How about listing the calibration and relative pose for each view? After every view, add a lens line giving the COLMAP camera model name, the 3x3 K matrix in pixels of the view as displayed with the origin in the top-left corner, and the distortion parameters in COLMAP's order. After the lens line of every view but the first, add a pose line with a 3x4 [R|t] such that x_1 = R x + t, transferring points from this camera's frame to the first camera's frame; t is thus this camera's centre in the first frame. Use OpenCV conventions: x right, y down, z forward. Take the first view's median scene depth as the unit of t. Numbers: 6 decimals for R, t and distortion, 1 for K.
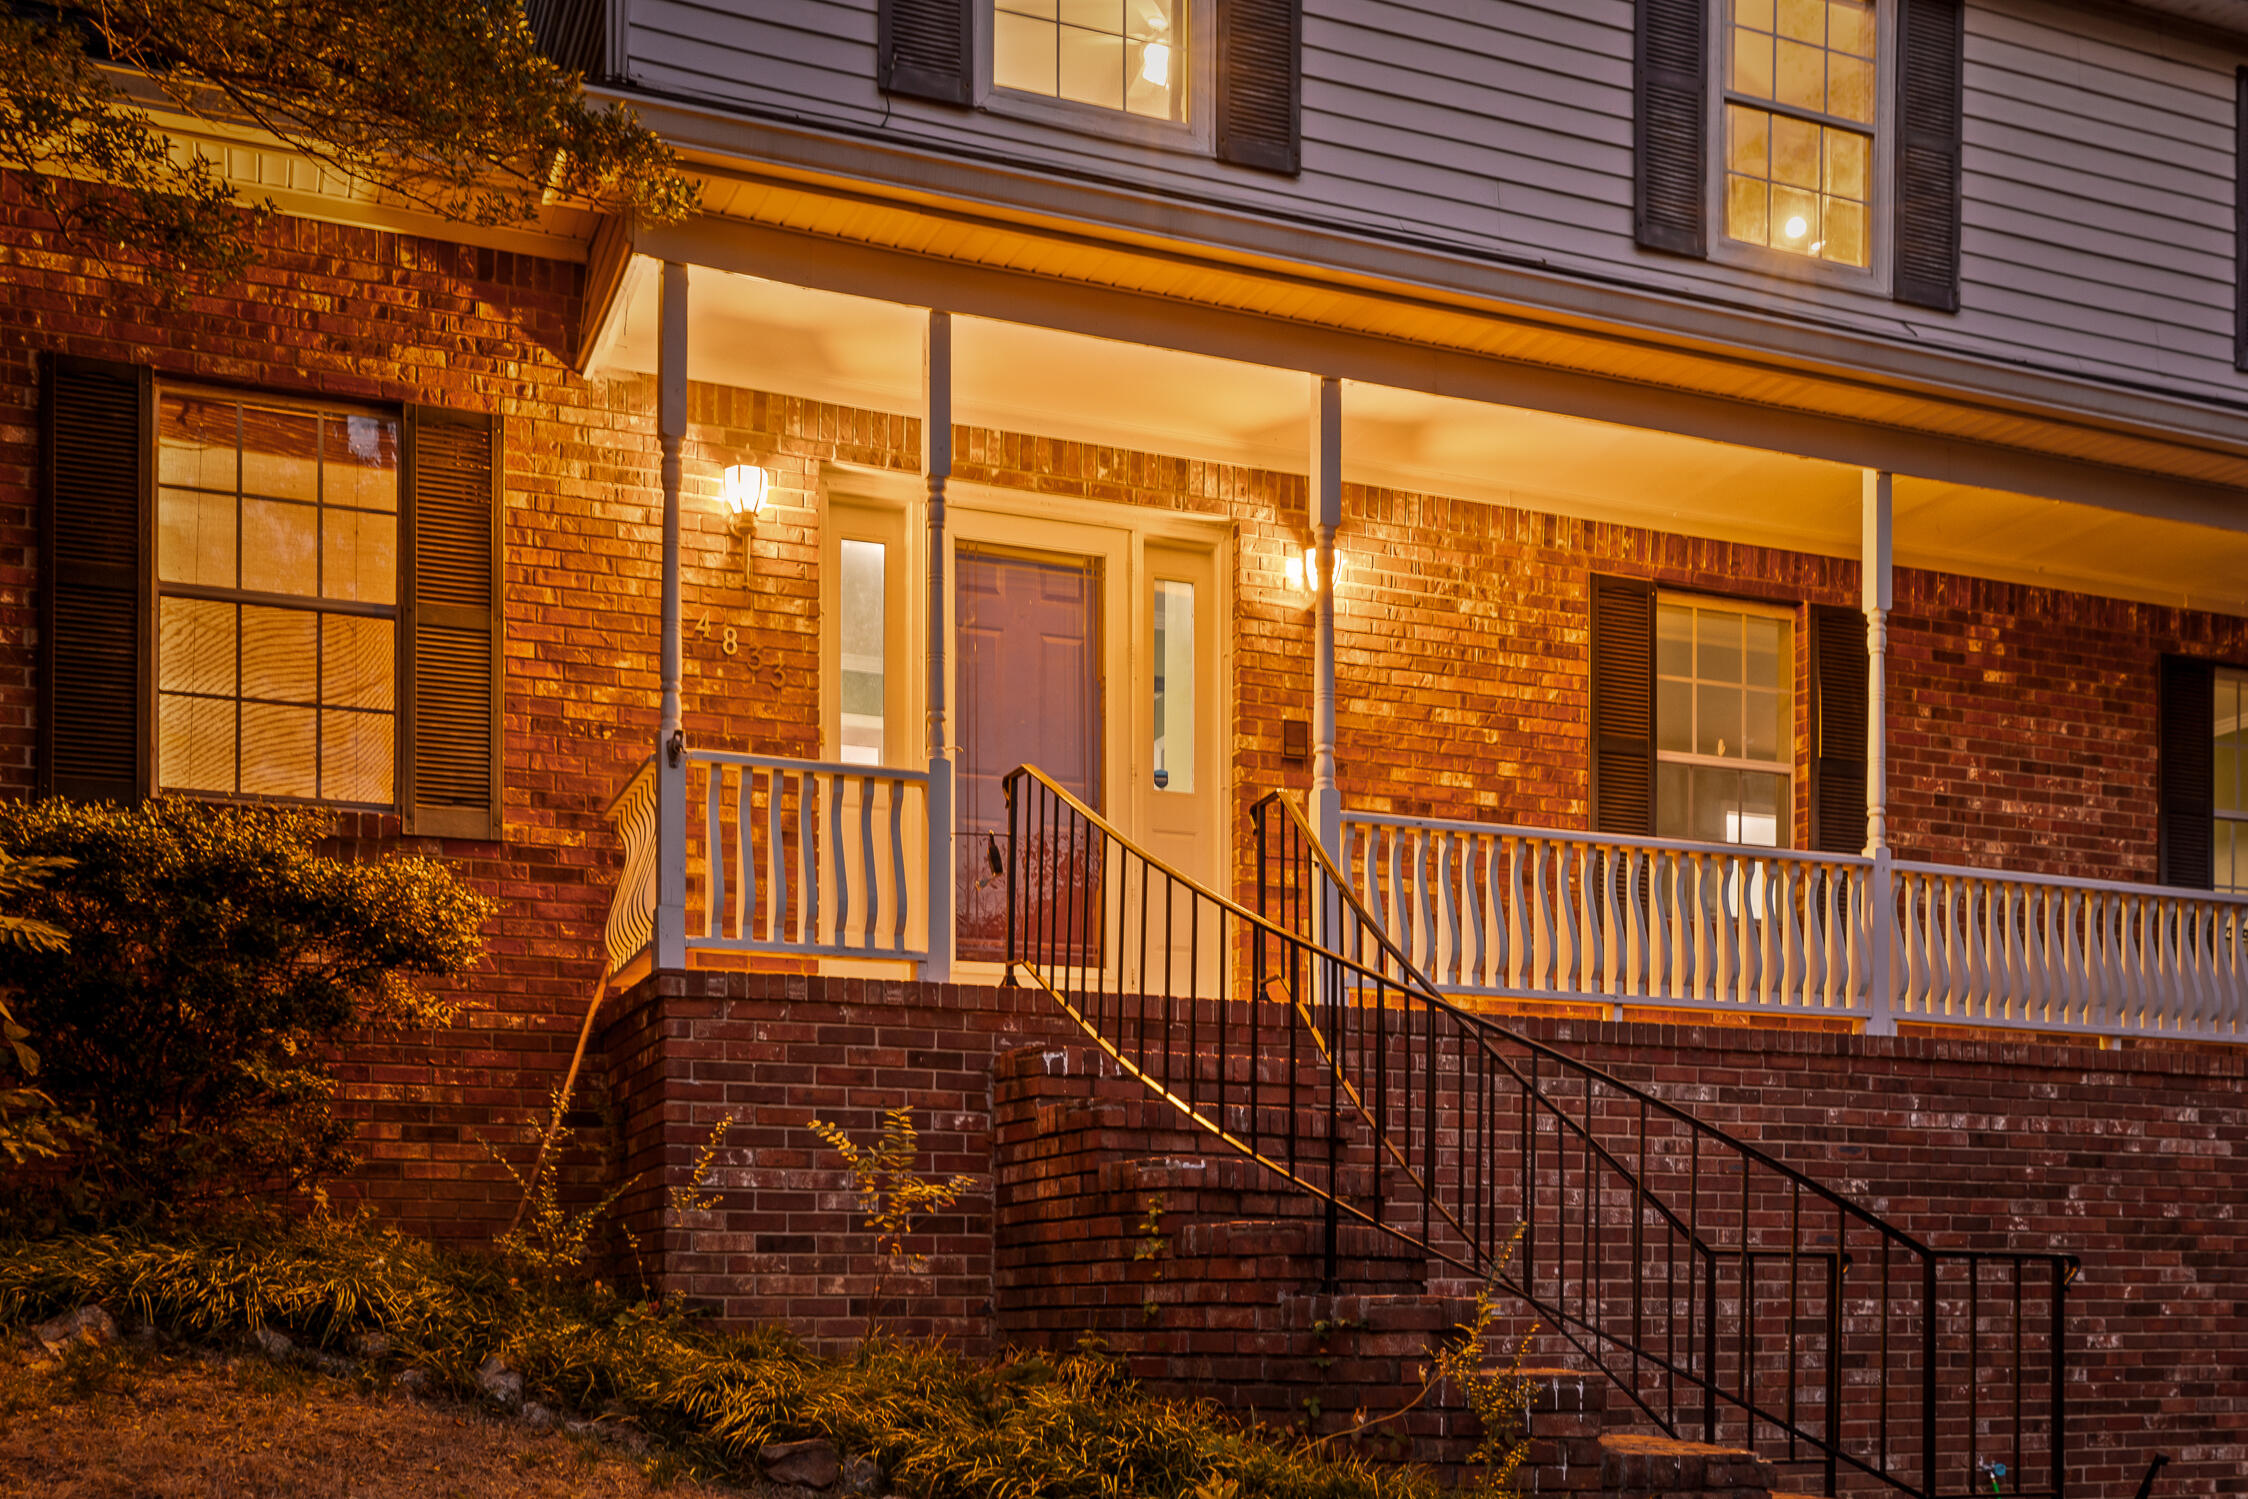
lens RADIAL K [[2366.3, 0, 886.8], [0, 2366.3, 904.6], [0, 0, 1]] dist [0.000146, 0.005795]
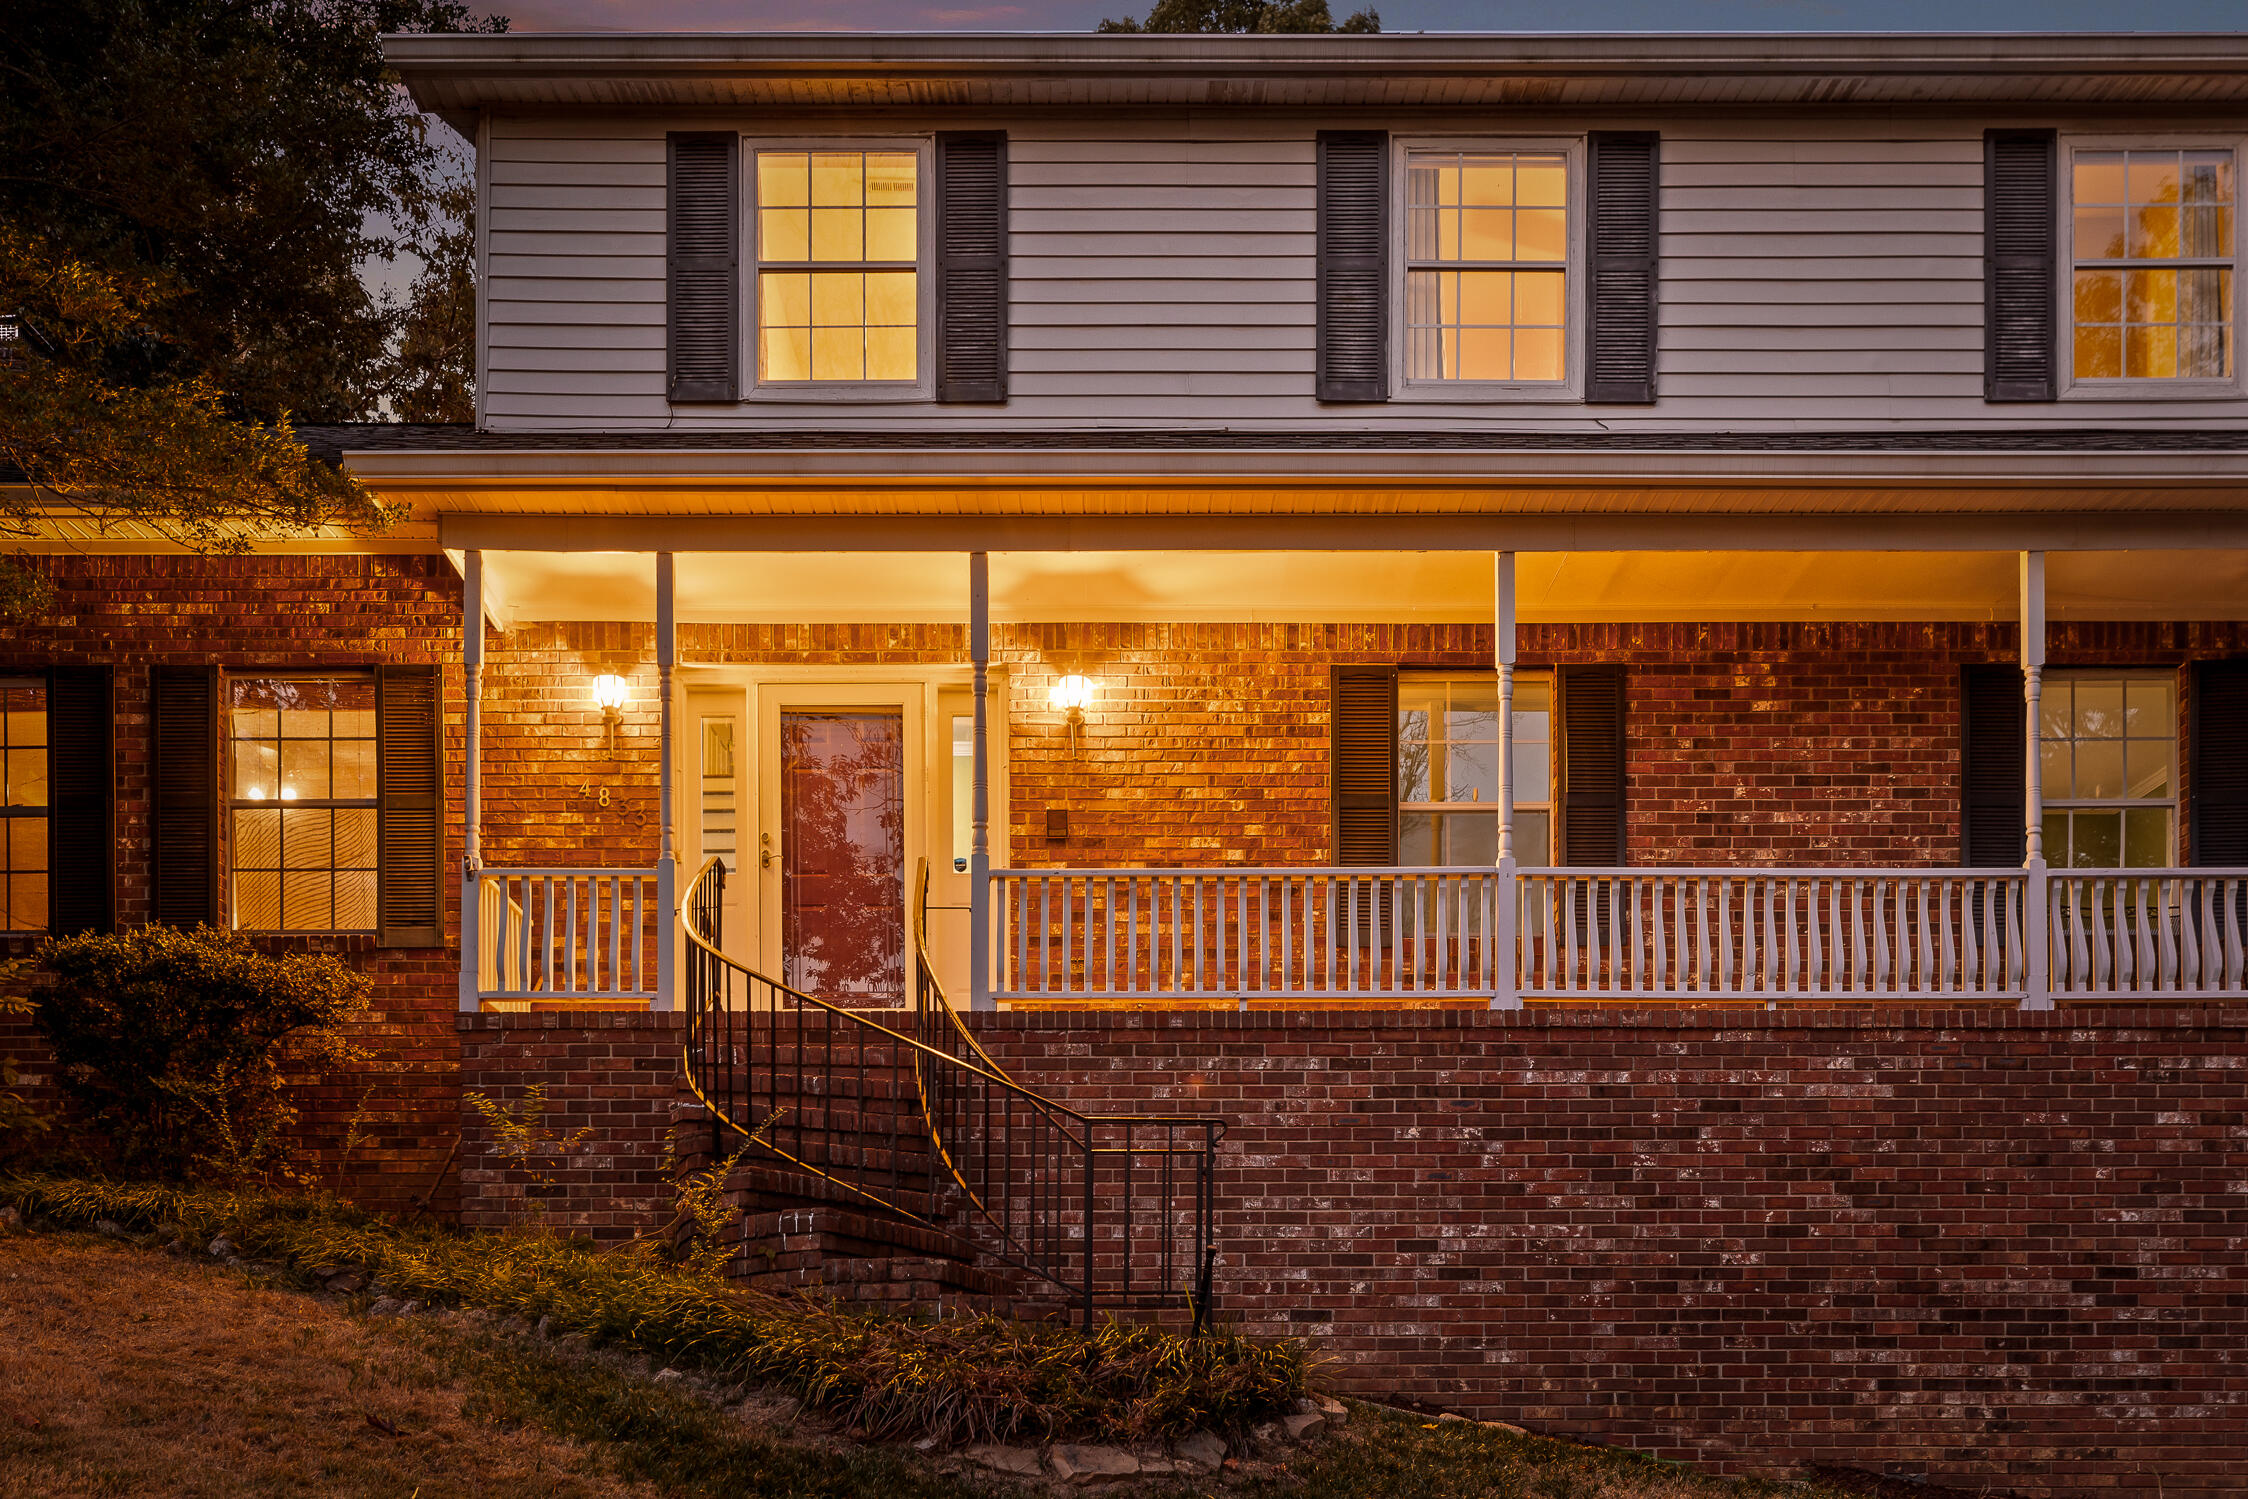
lens RADIAL K [[2315.0, 0, 938.4], [0, 2315.0, 1029.1], [0, 0, 1]] dist [0.000510, 0.002509]
pose [[0.926759, -0.079203, -0.367213, 0.574239], [0.064806, 0.996574, -0.051392, 0.104591], [0.370025, 0.023831, 0.928716, -0.207114]]
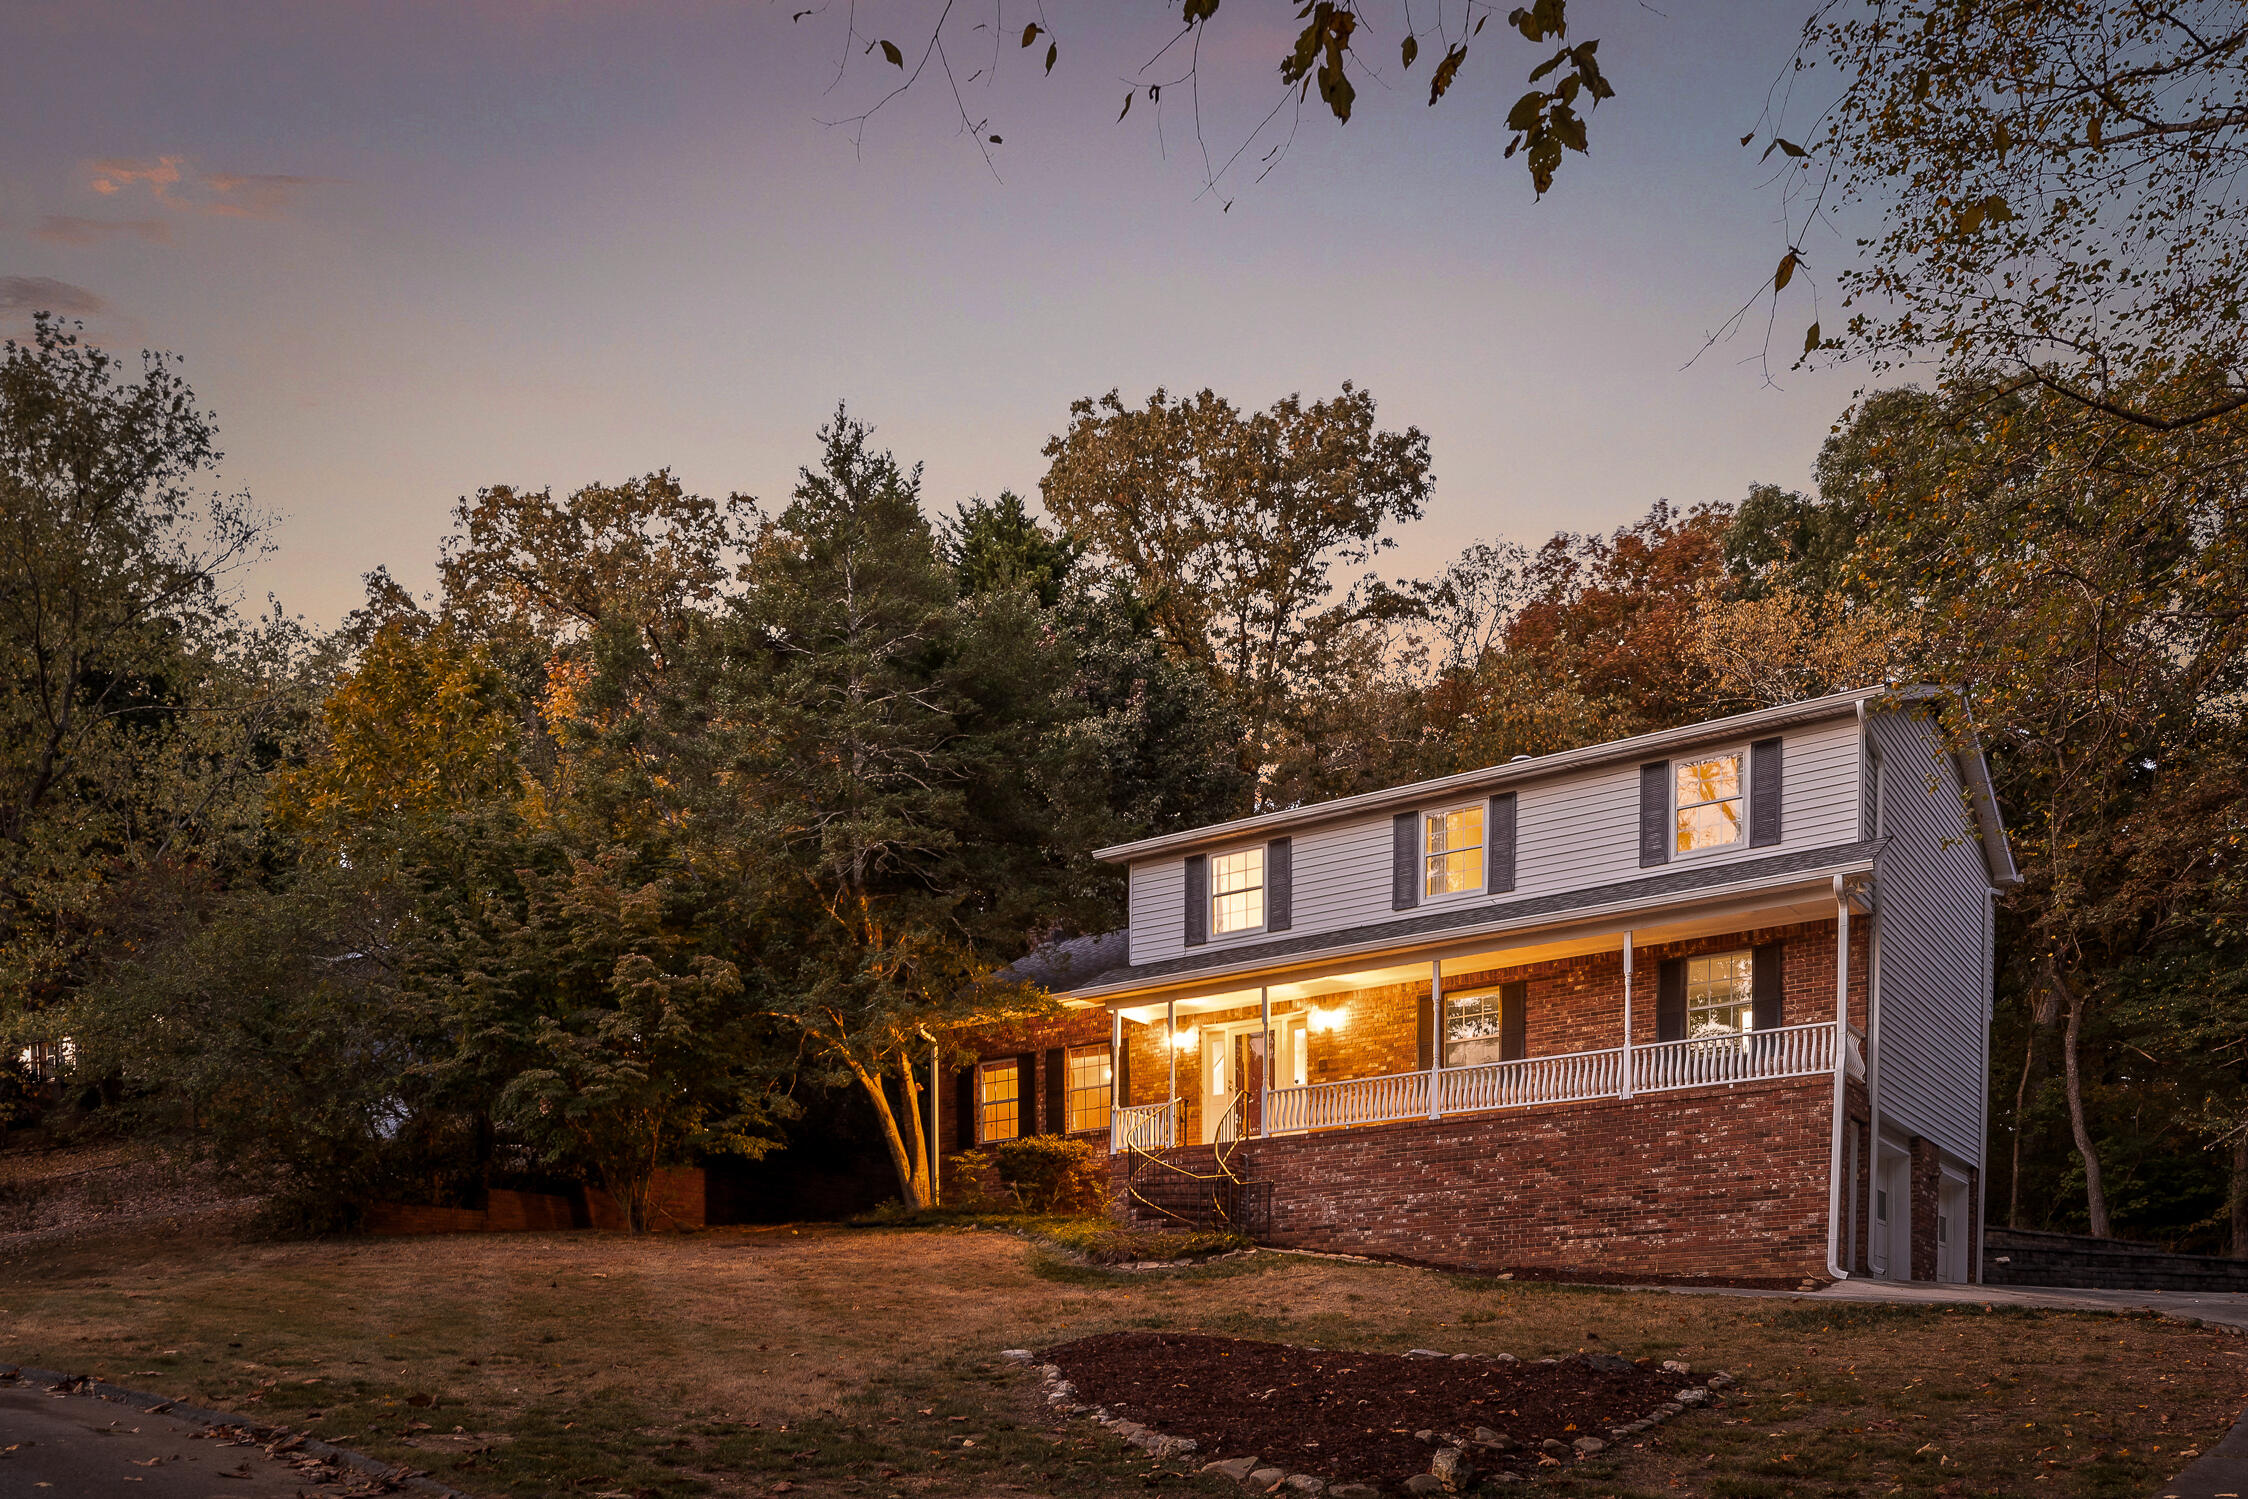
lens RADIAL K [[1573.9, 0, 1122.4], [0, 1573.9, 866.5], [0, 0, 1]] dist [-0.000784, 0.000015]
pose [[0.619244, -0.278636, -0.734097, 1.929436], [0.146764, 0.959516, -0.240395, 0.186069], [0.771361, 0.041124, 0.635068, -0.883714]]
